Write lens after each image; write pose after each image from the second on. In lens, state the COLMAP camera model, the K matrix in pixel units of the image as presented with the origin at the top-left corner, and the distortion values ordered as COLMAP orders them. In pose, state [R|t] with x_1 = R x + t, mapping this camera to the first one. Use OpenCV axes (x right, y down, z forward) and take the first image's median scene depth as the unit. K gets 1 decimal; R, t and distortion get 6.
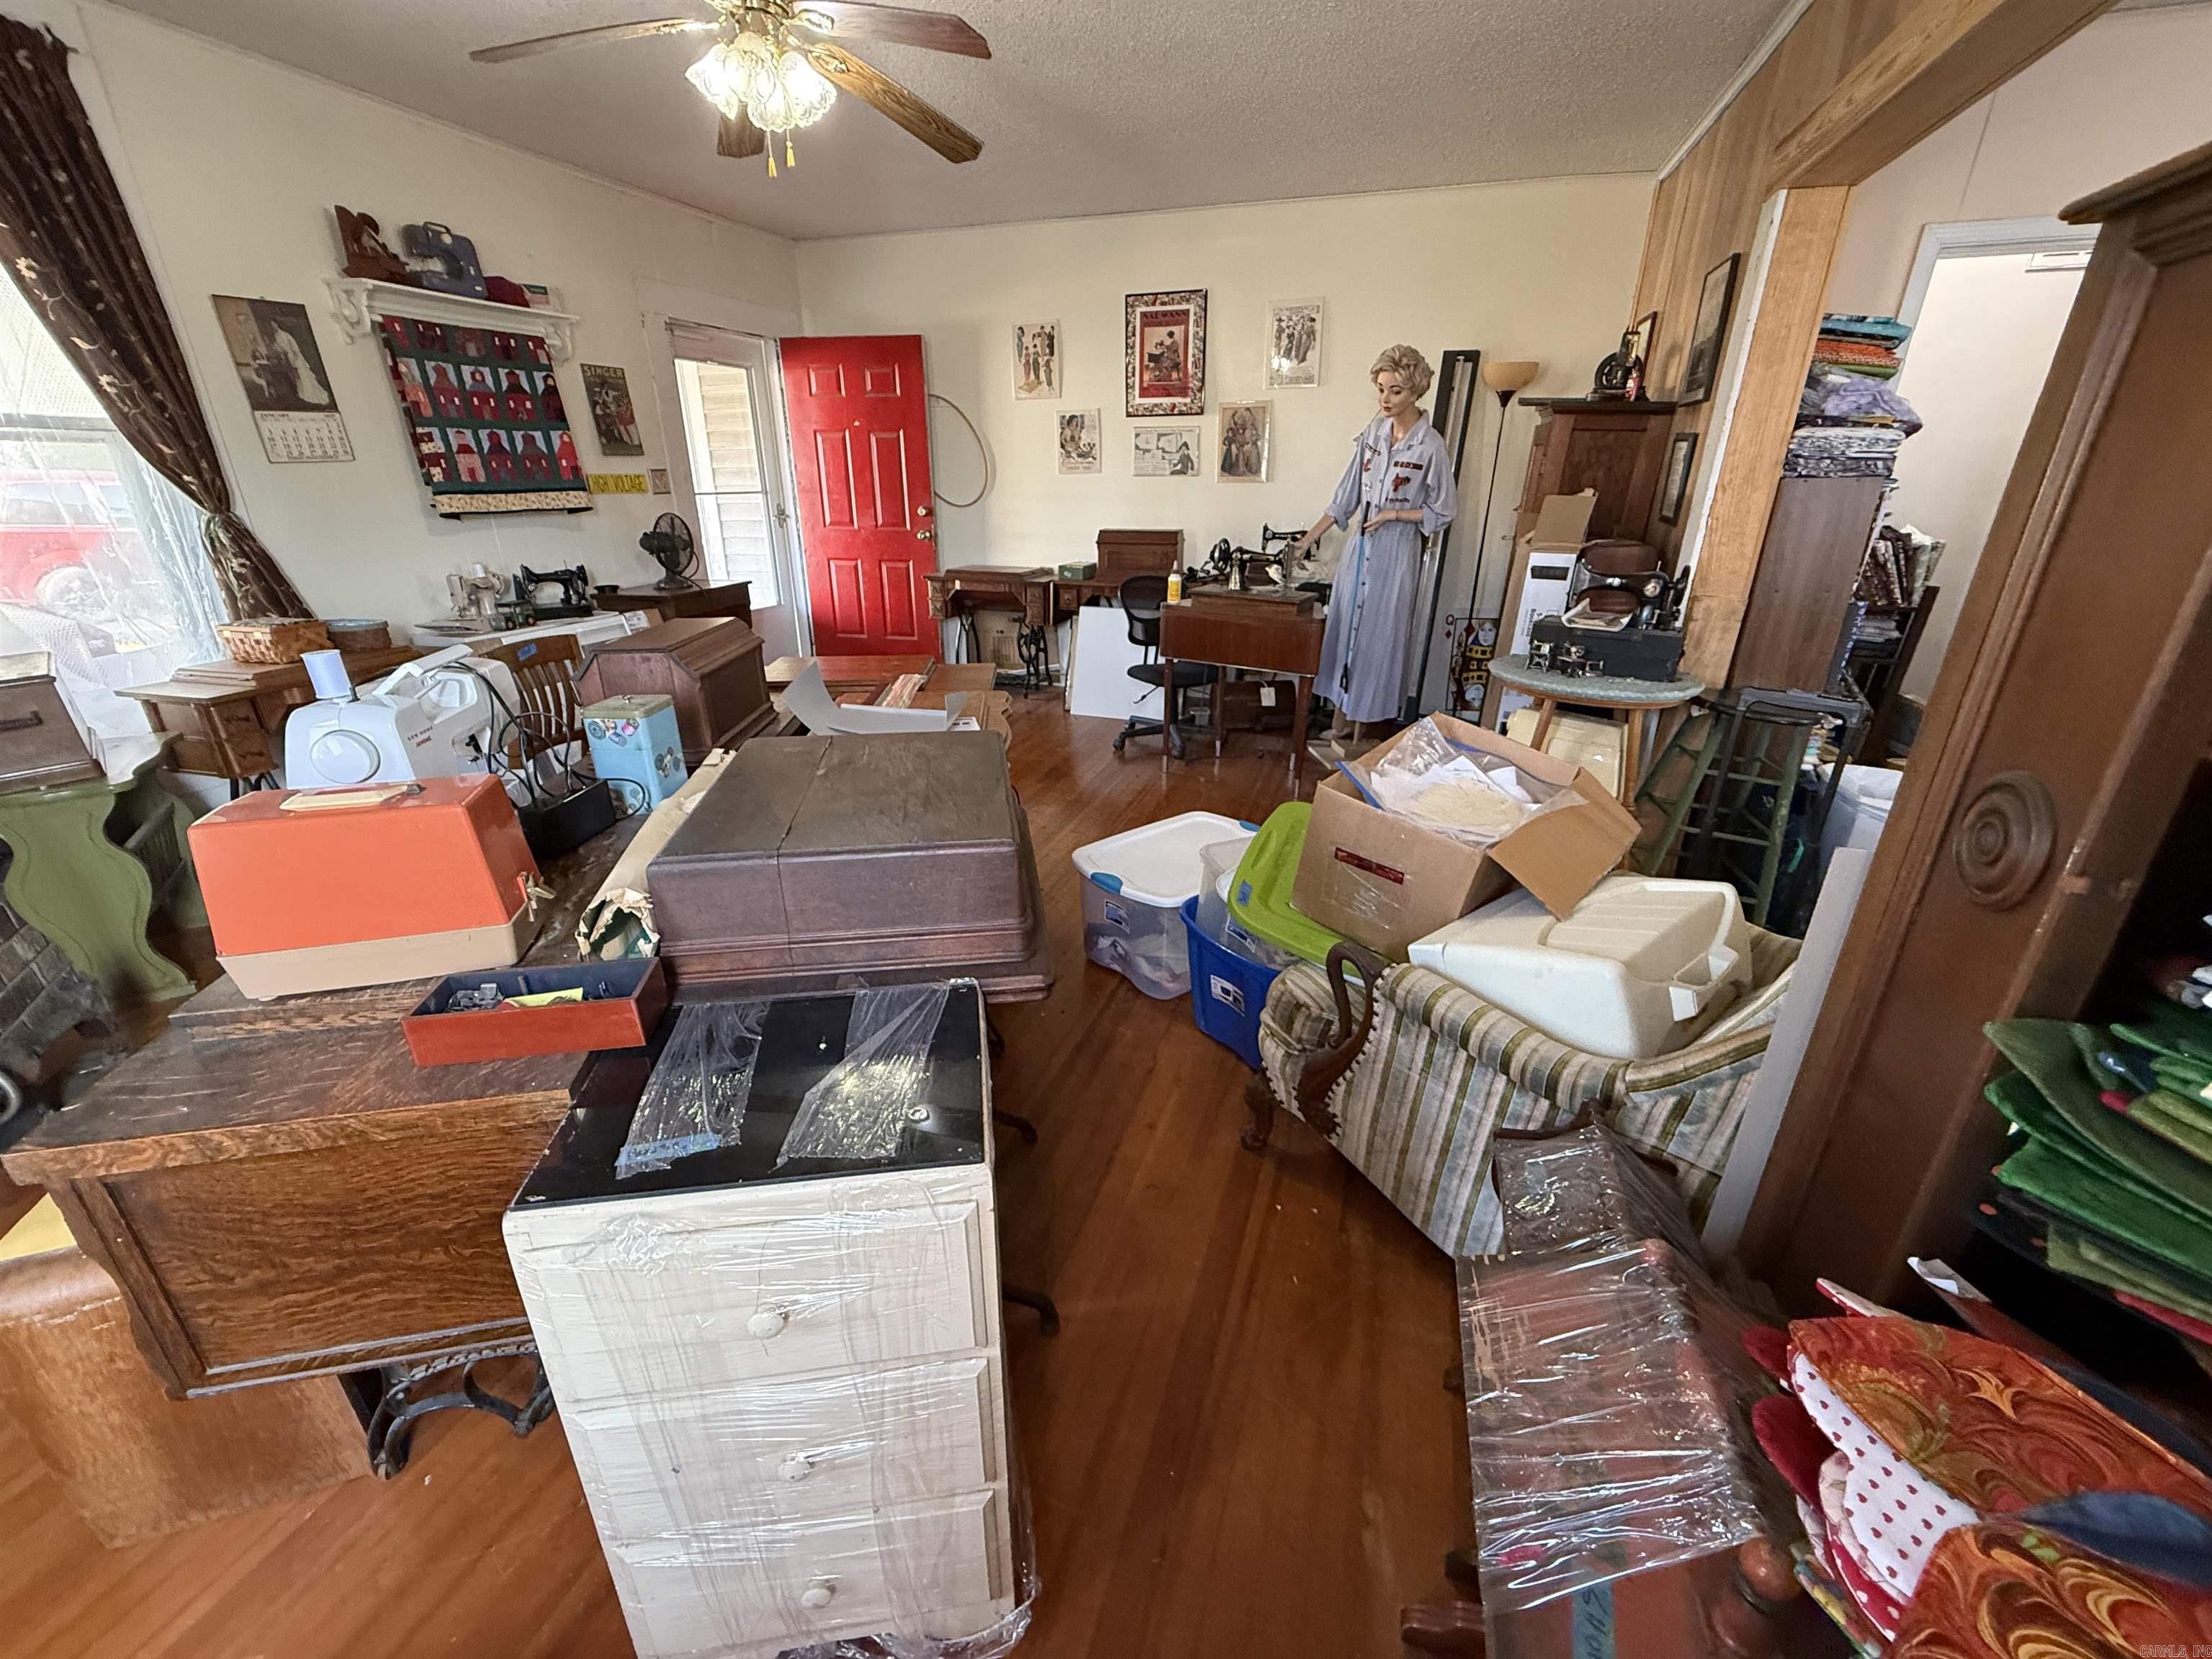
lens RADIAL K [[880.8, 0, 1105.6], [0, 880.8, 828.6], [0, 0, 1]] dist [-0.000816, -0.000174]
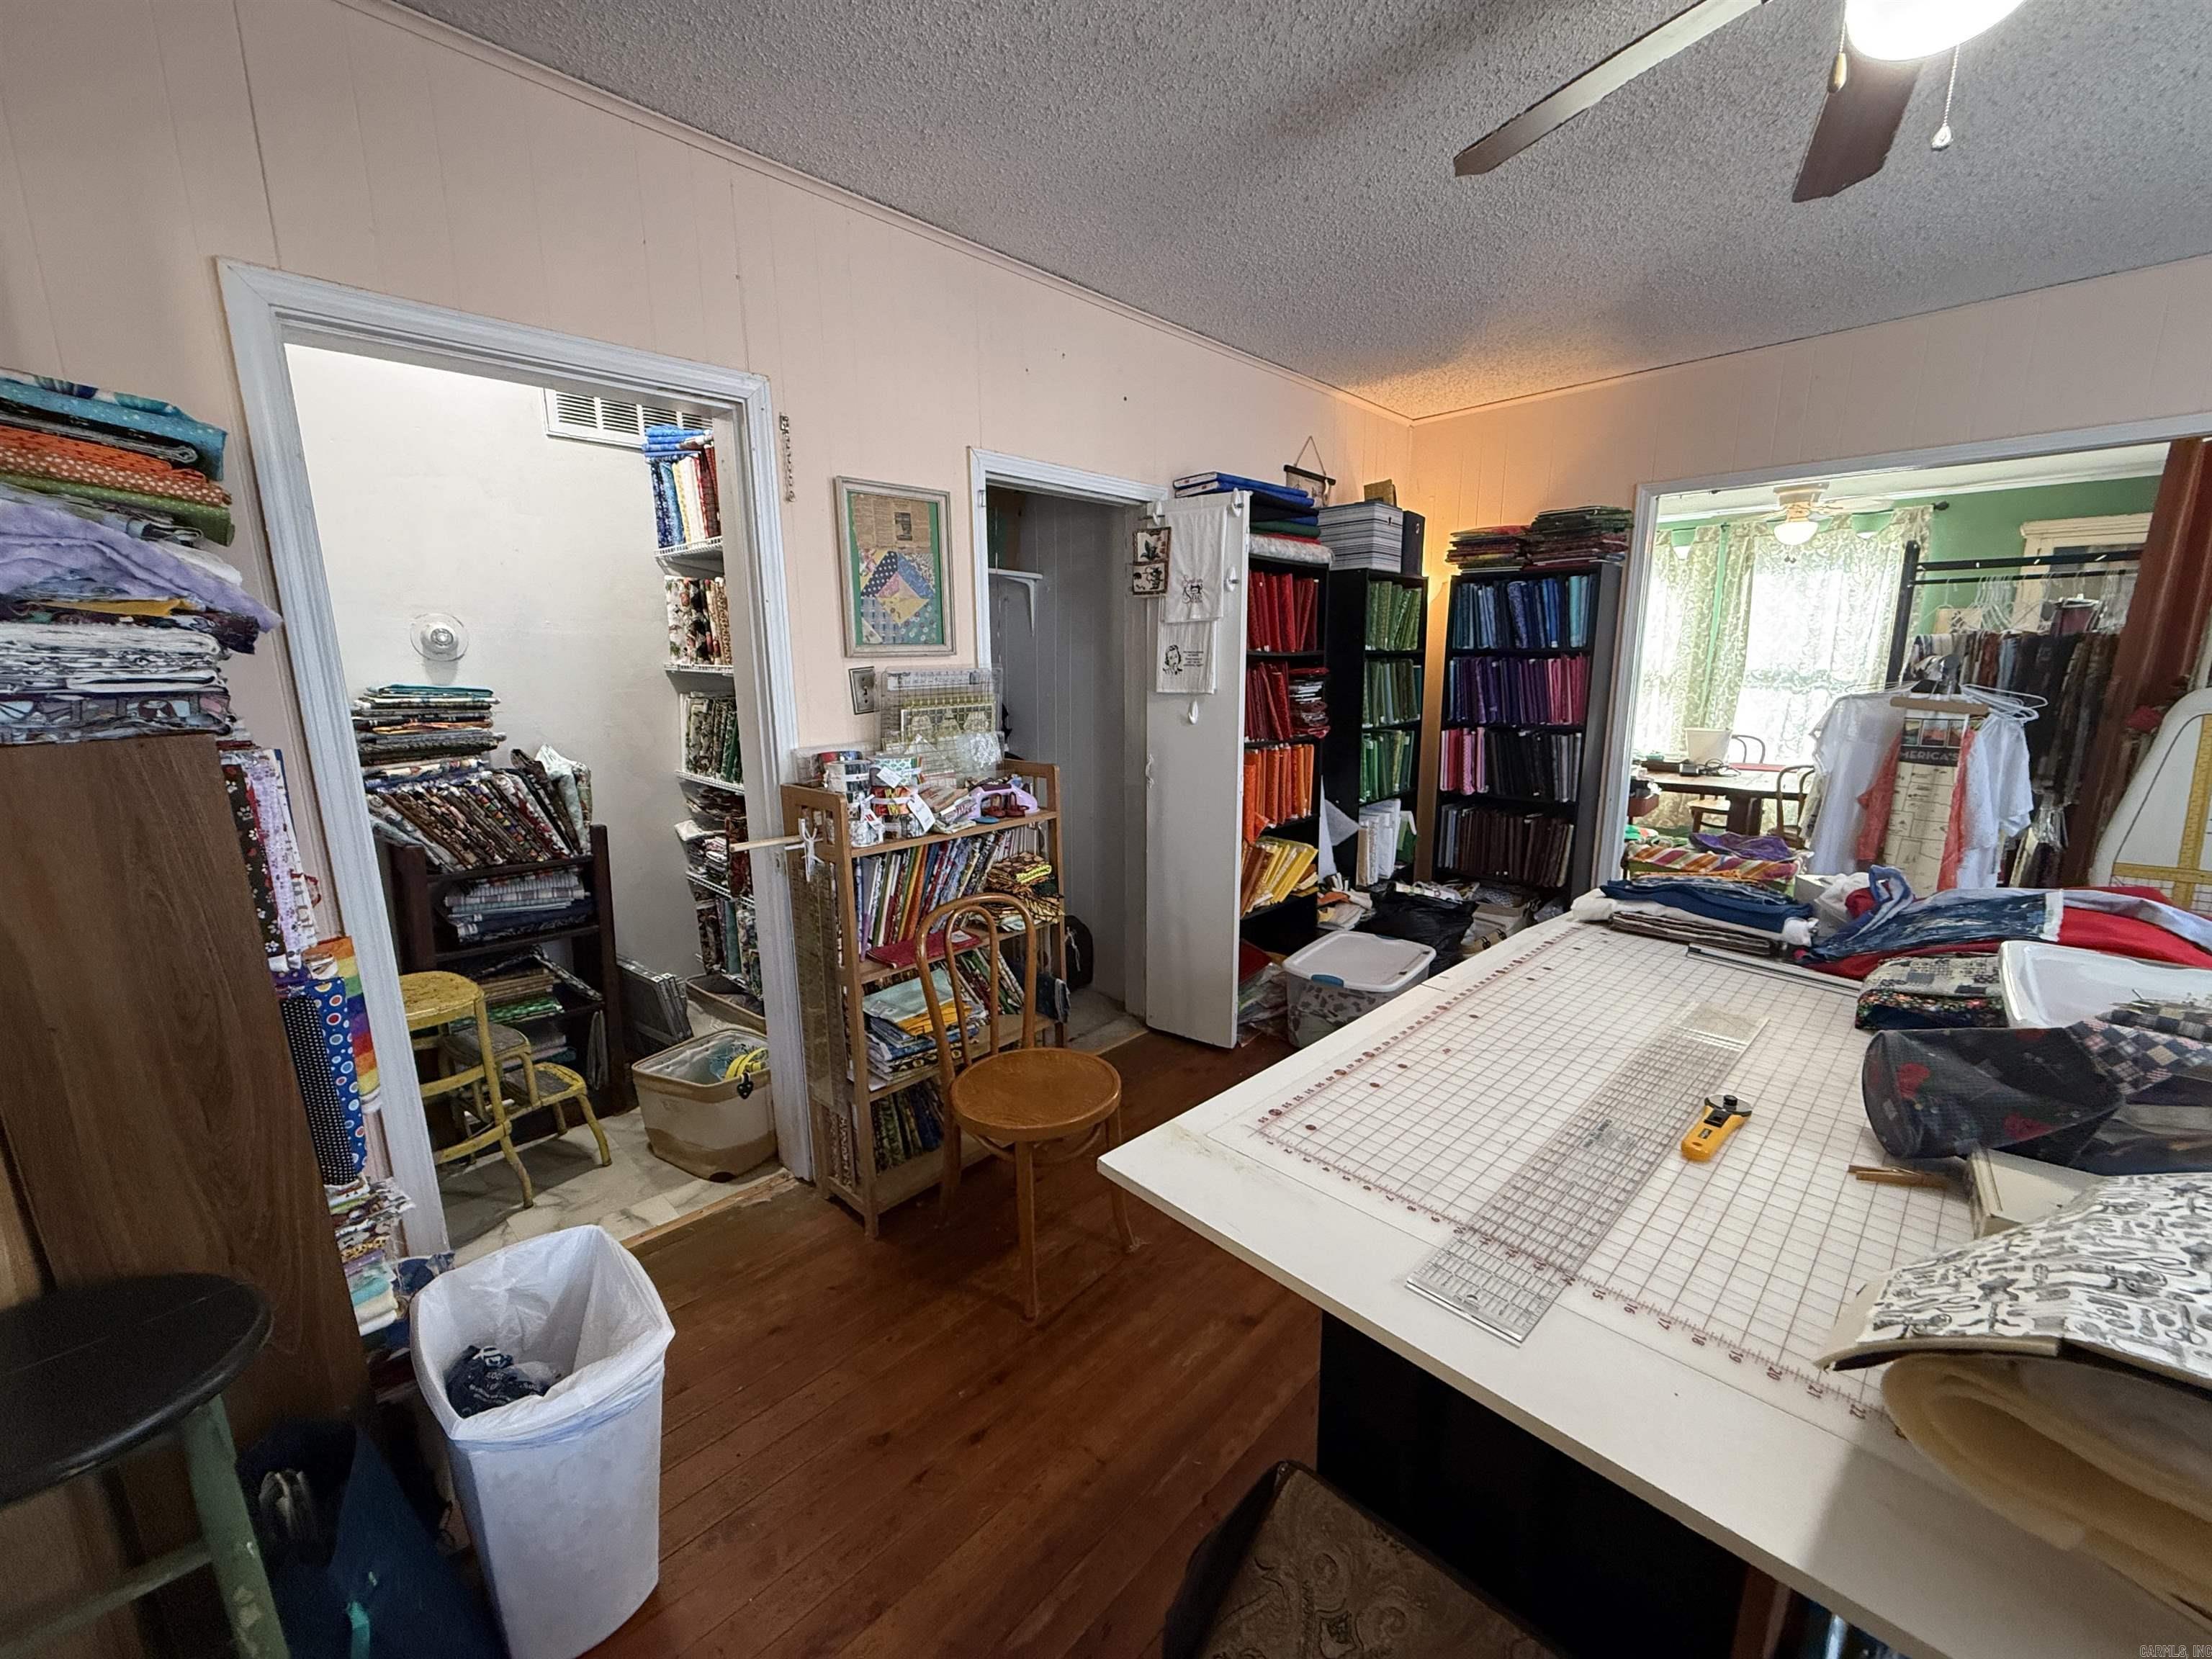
lens RADIAL K [[880.8, 0, 1093.8], [0, 880.8, 837.4], [0, 0, 1]] dist [-0.000816, -0.000174]
pose [[0.436152, -0.192789, 0.878979, 0.480073], [0.340508, 0.939509, 0.037104, -0.154833], [-0.832962, 0.283117, 0.475415, 0.315506]]
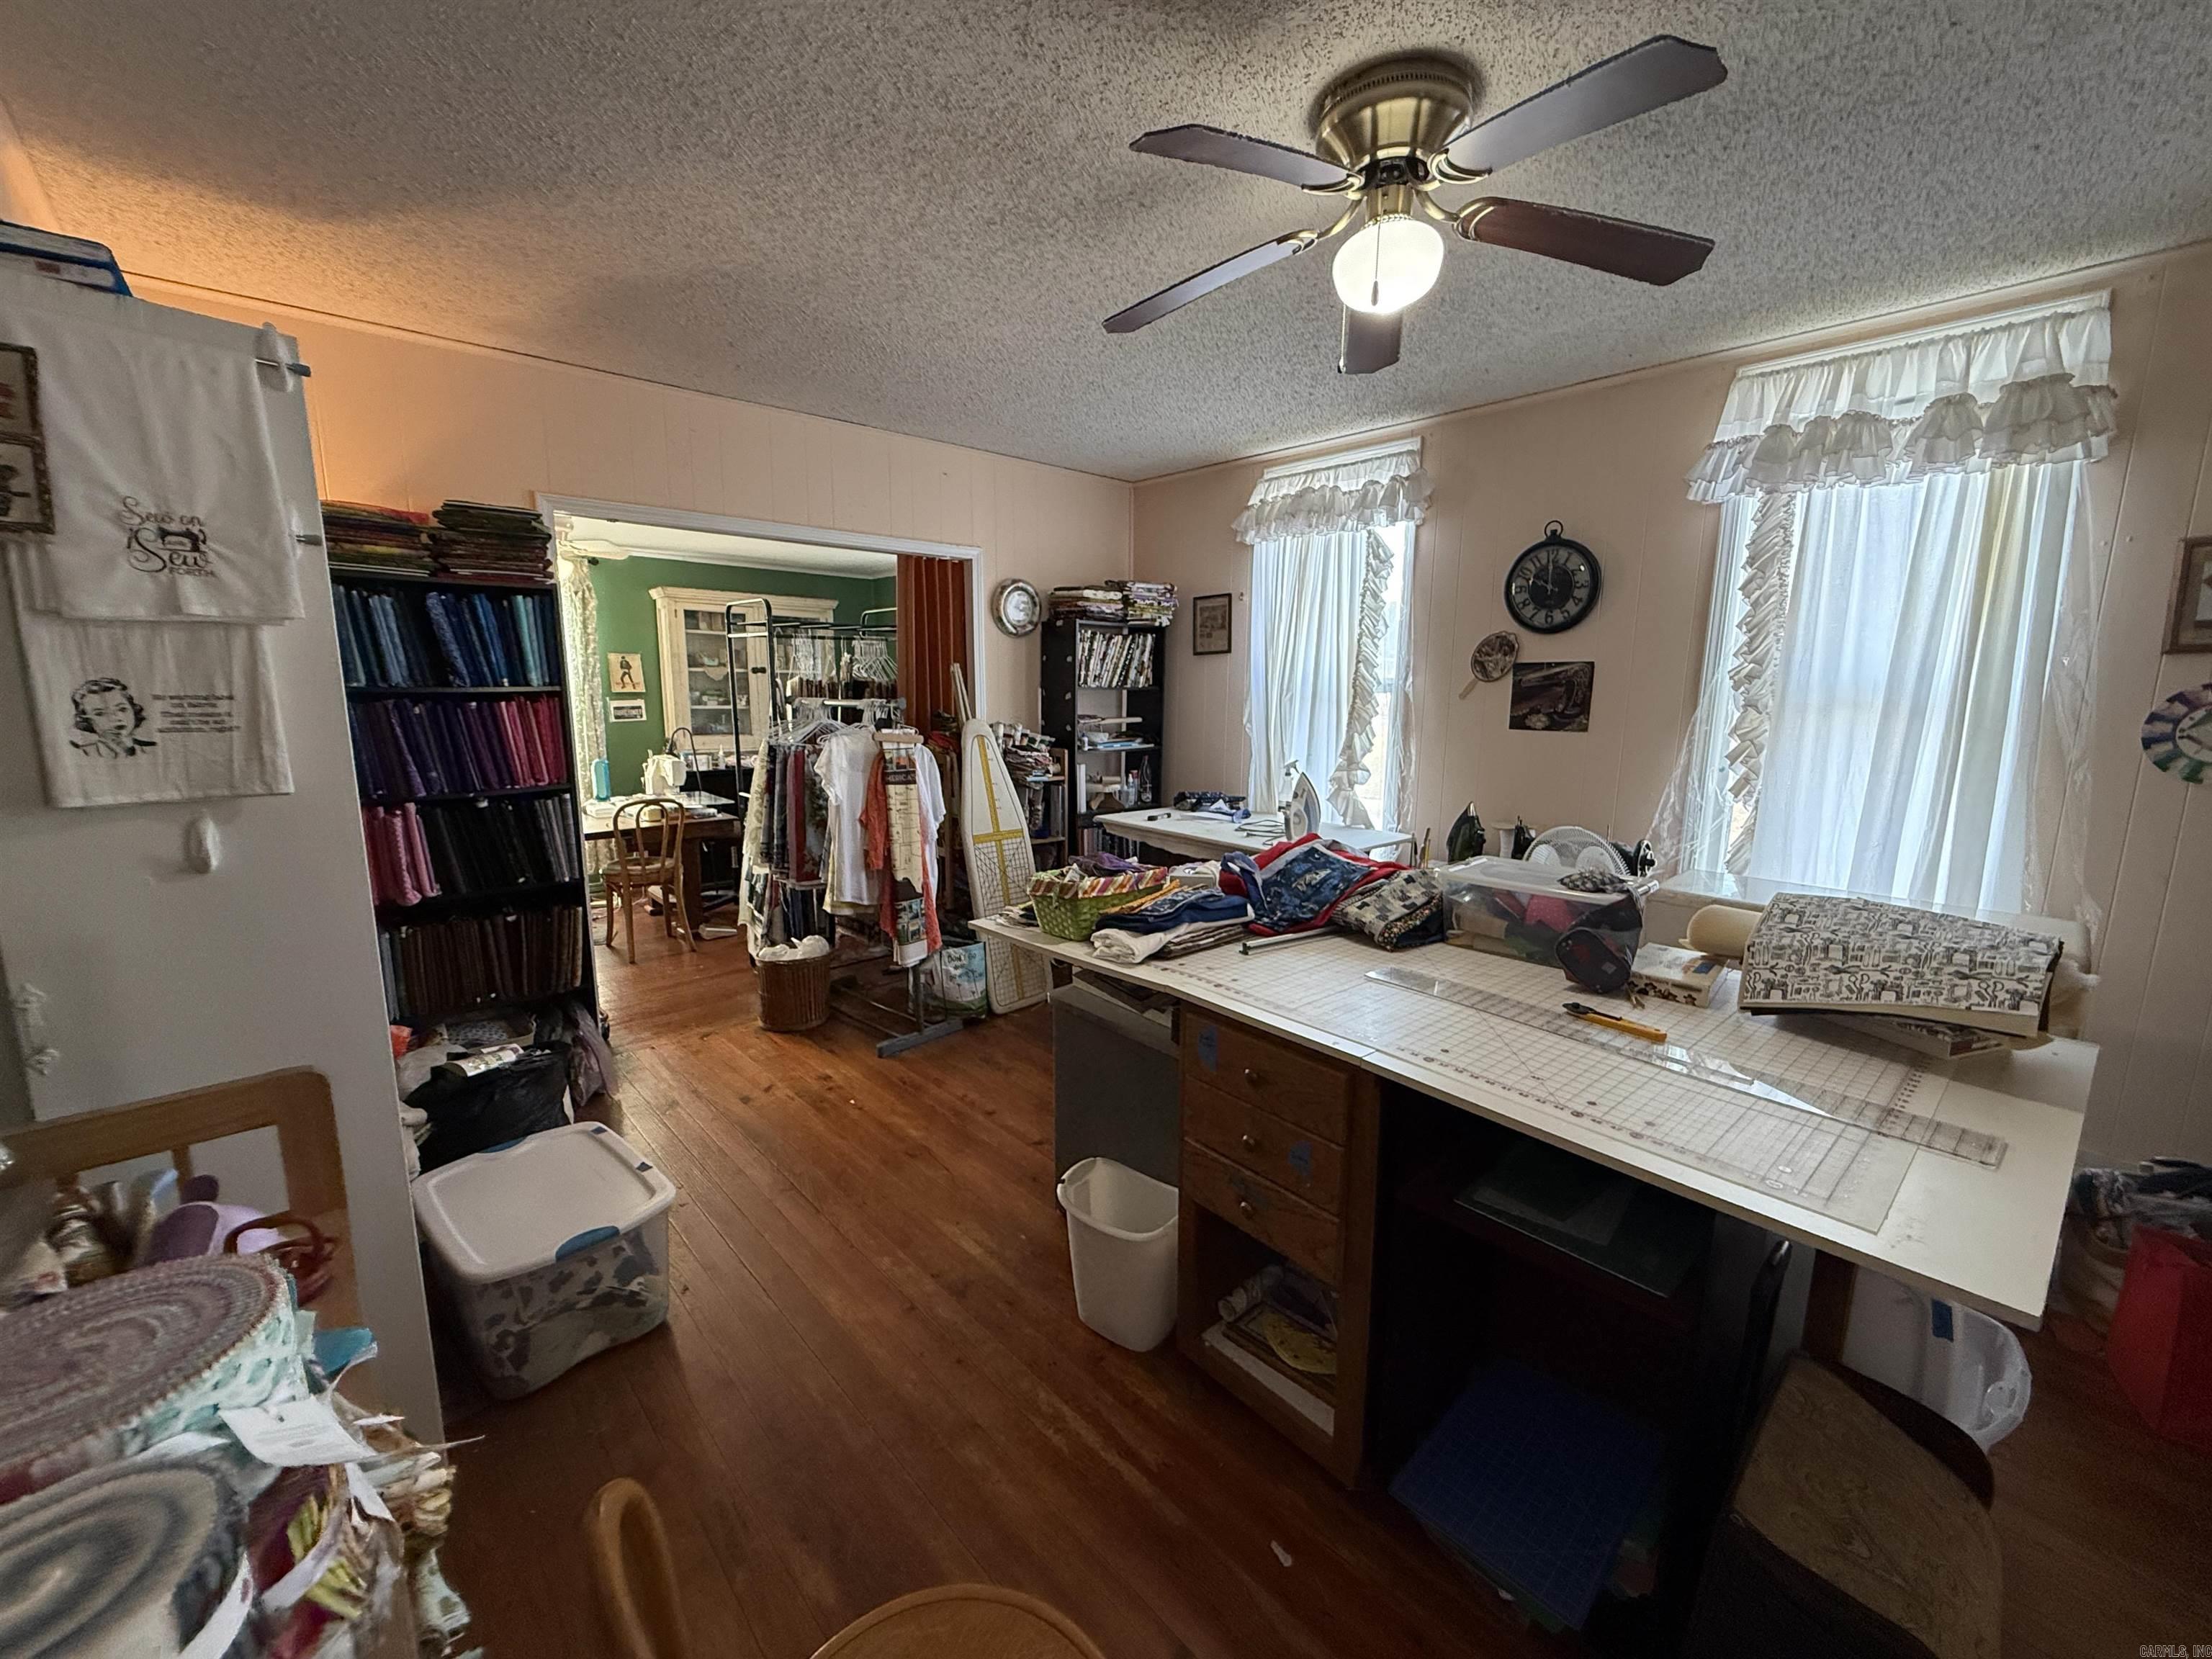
lens RADIAL K [[880.8, 0, 1102.6], [0, 880.8, 832.0], [0, 0, 1]] dist [-0.000816, -0.000174]
pose [[-0.876504, -0.091239, 0.472669, 0.827792], [0.164190, 0.866338, 0.471699, -0.313811], [-0.452529, 0.491054, -0.744368, 0.702569]]
